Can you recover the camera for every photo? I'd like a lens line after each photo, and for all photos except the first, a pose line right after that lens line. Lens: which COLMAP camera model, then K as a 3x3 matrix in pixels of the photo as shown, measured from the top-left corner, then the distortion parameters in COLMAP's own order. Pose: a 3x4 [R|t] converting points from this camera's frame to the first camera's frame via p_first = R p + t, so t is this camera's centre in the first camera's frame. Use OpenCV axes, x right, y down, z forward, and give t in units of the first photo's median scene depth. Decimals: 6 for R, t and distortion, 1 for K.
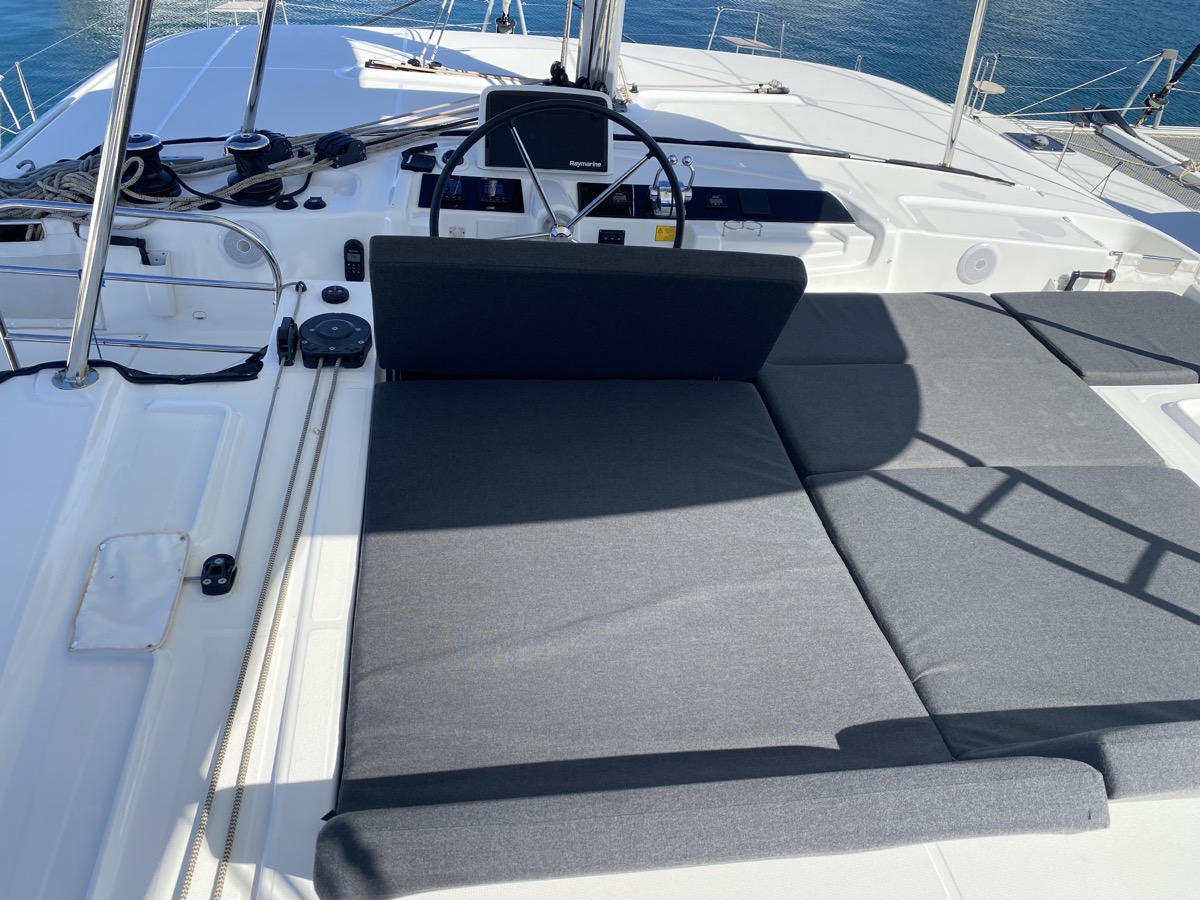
lens RADIAL K [[916.6, 0, 611.4], [0, 916.6, 456.0], [0, 0, 1]] dist [0.004876, -0.015780]
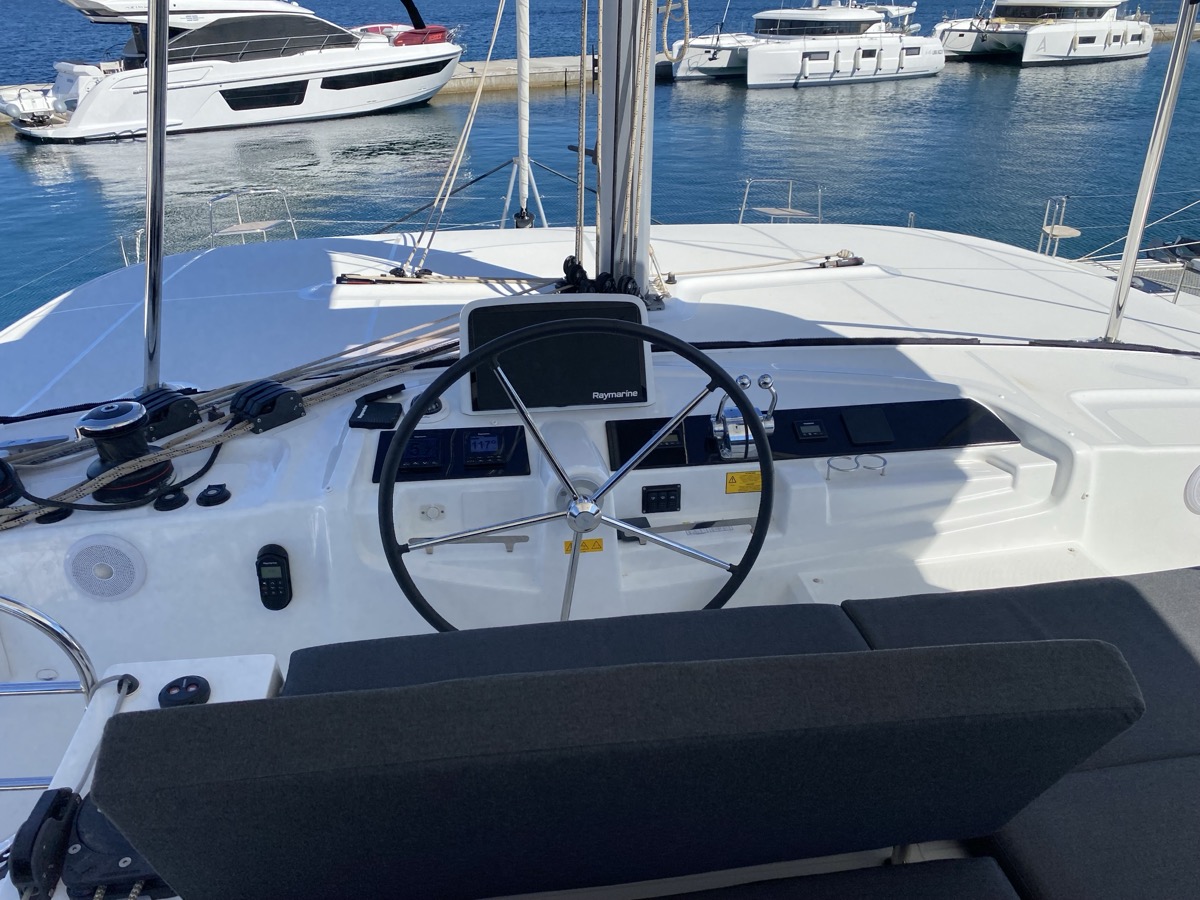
lens RADIAL K [[916.6, 0, 602.0], [0, 916.6, 446.4], [0, 0, 1]] dist [0.004876, -0.015780]
pose [[0.994952, -0.082782, -0.056721, -0.002247], [0.070643, 0.979240, -0.189998, -0.147584], [0.071271, 0.185032, 0.980145, 0.325526]]
